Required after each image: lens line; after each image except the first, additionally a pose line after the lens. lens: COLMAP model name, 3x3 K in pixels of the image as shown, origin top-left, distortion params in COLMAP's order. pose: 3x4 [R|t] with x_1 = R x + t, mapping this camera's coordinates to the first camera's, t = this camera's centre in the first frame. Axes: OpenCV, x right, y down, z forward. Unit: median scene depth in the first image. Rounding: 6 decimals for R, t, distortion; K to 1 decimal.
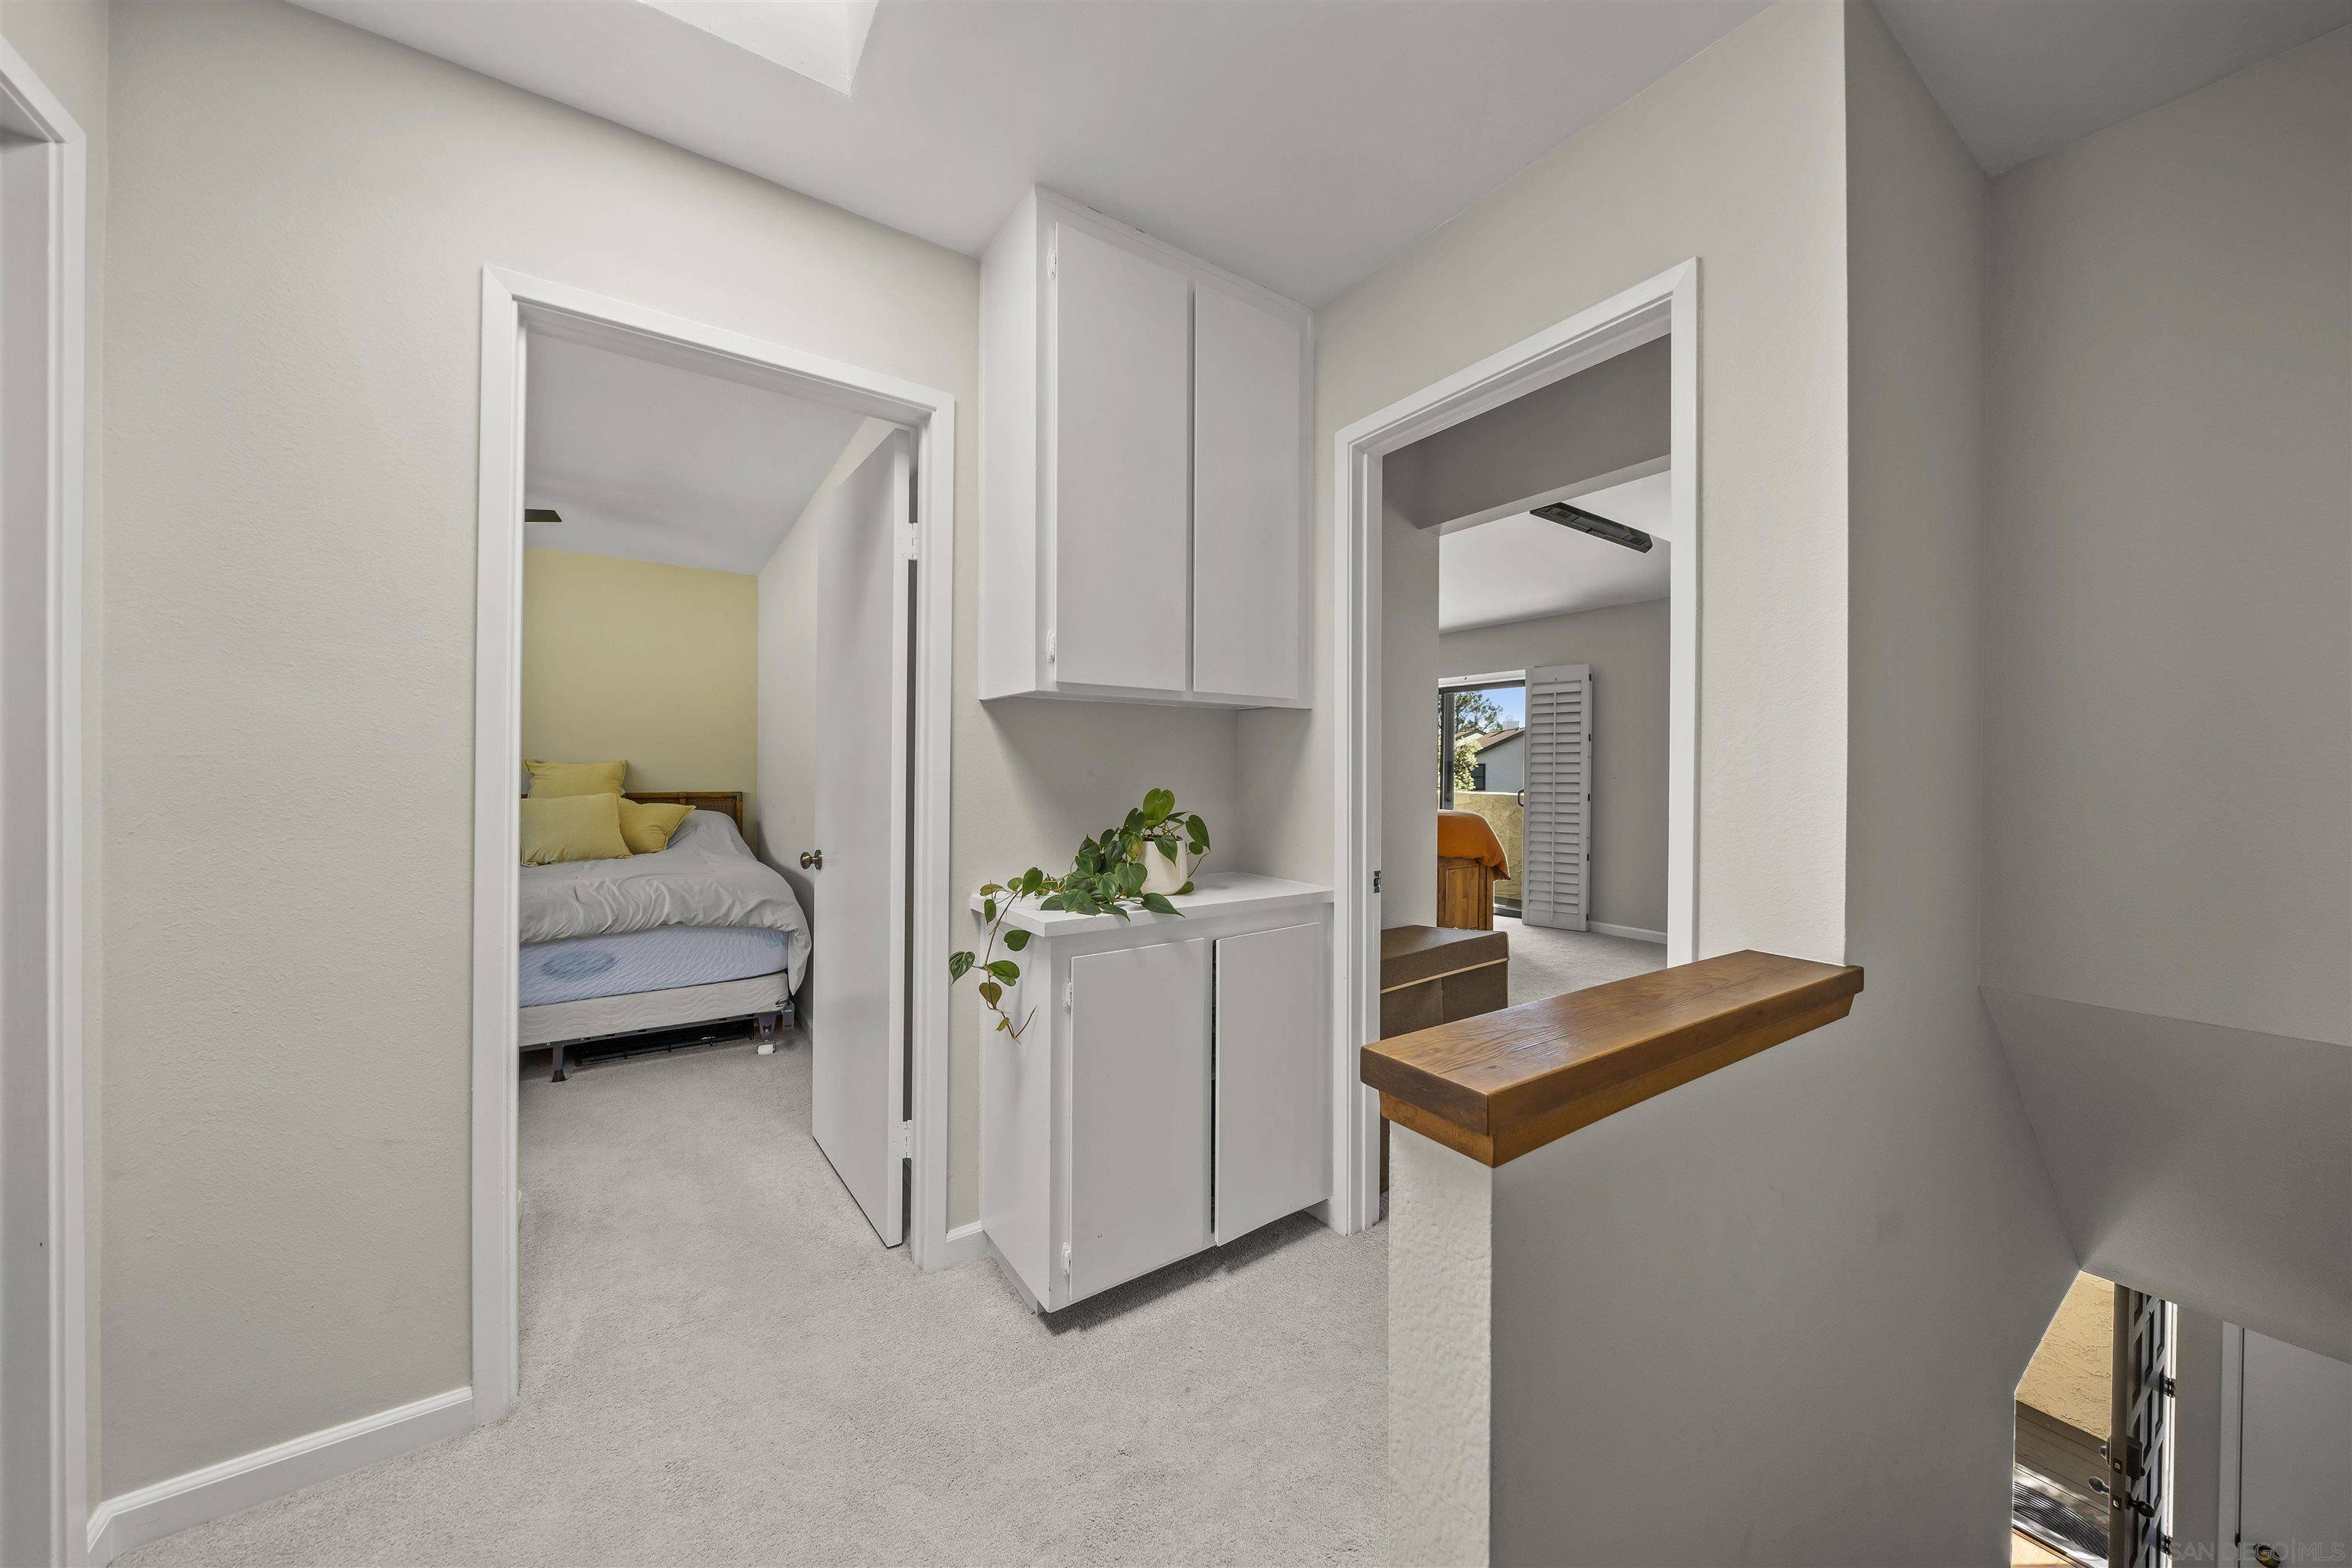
lens RADIAL K [[799.6, 0, 1186.2], [0, 799.6, 770.8], [0, 0, 1]] dist [-0.007520, 0.000286]
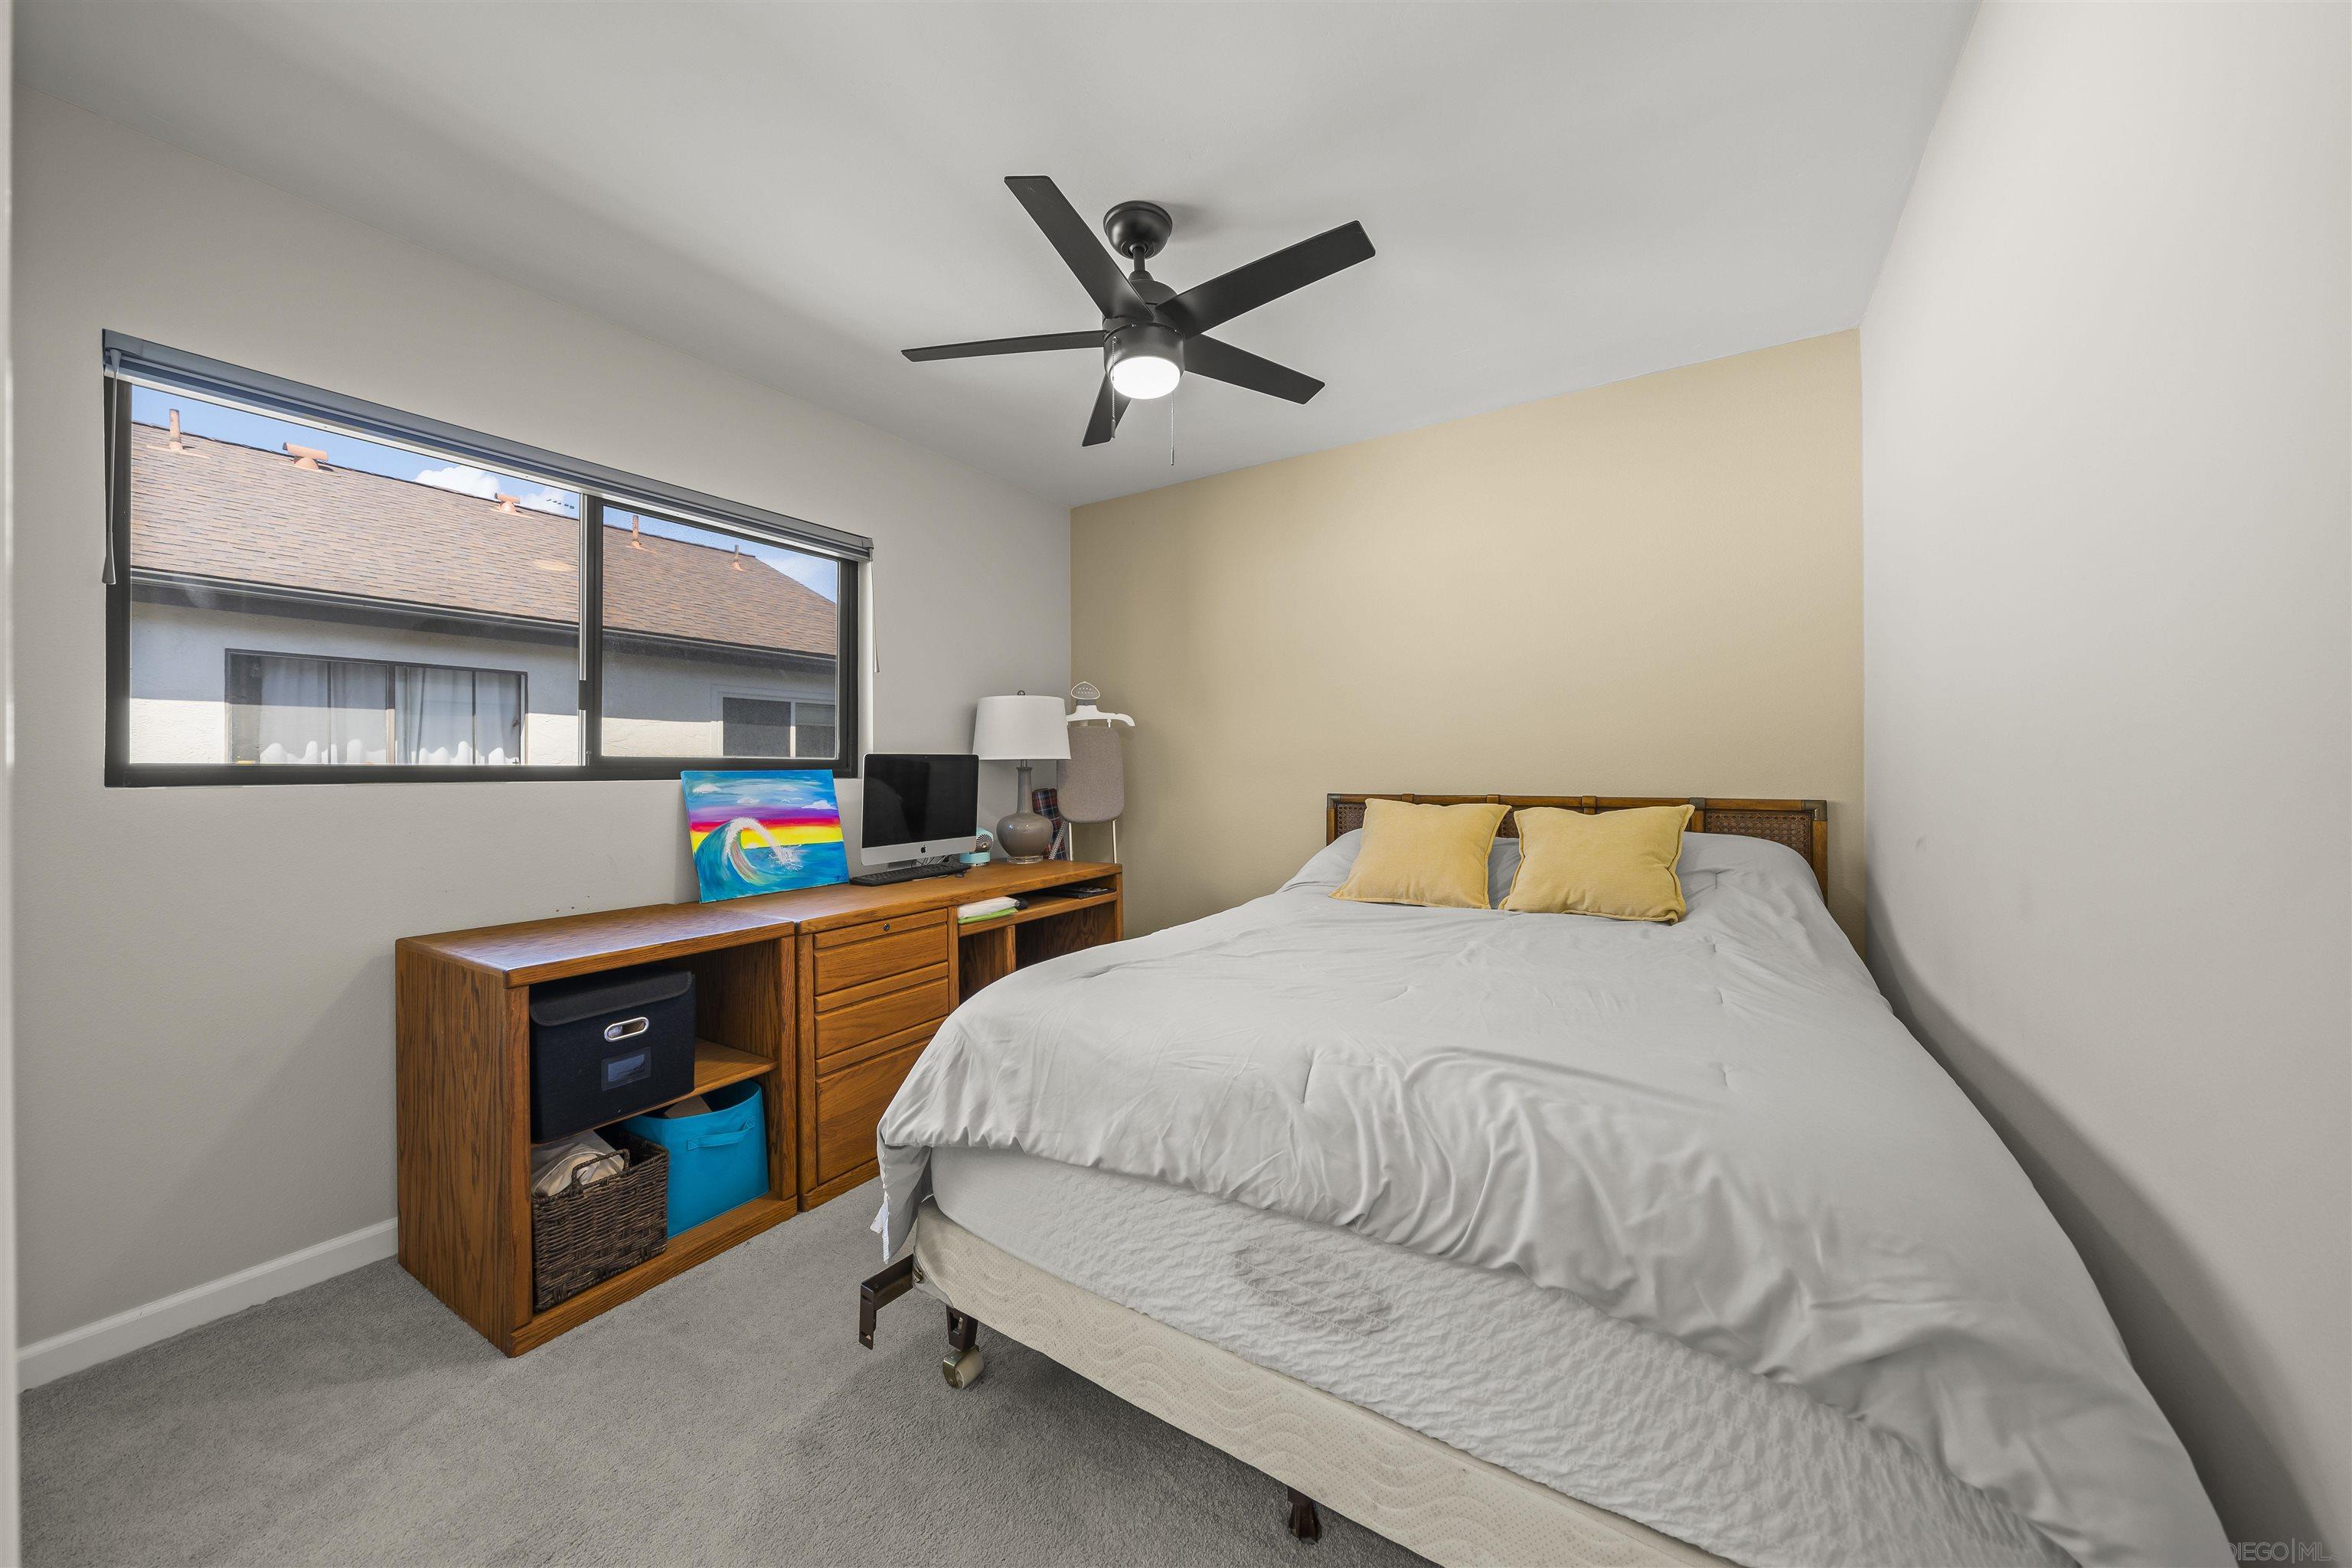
lens RADIAL K [[799.6, 0, 1180.5], [0, 799.6, 769.3], [0, 0, 1]] dist [-0.007520, 0.000286]
pose [[0.372479, -0.009312, -0.927994, -0.270628], [0.004752, 0.999956, -0.008126, 0.010531], [0.928028, -0.001383, 0.372507, 0.485529]]
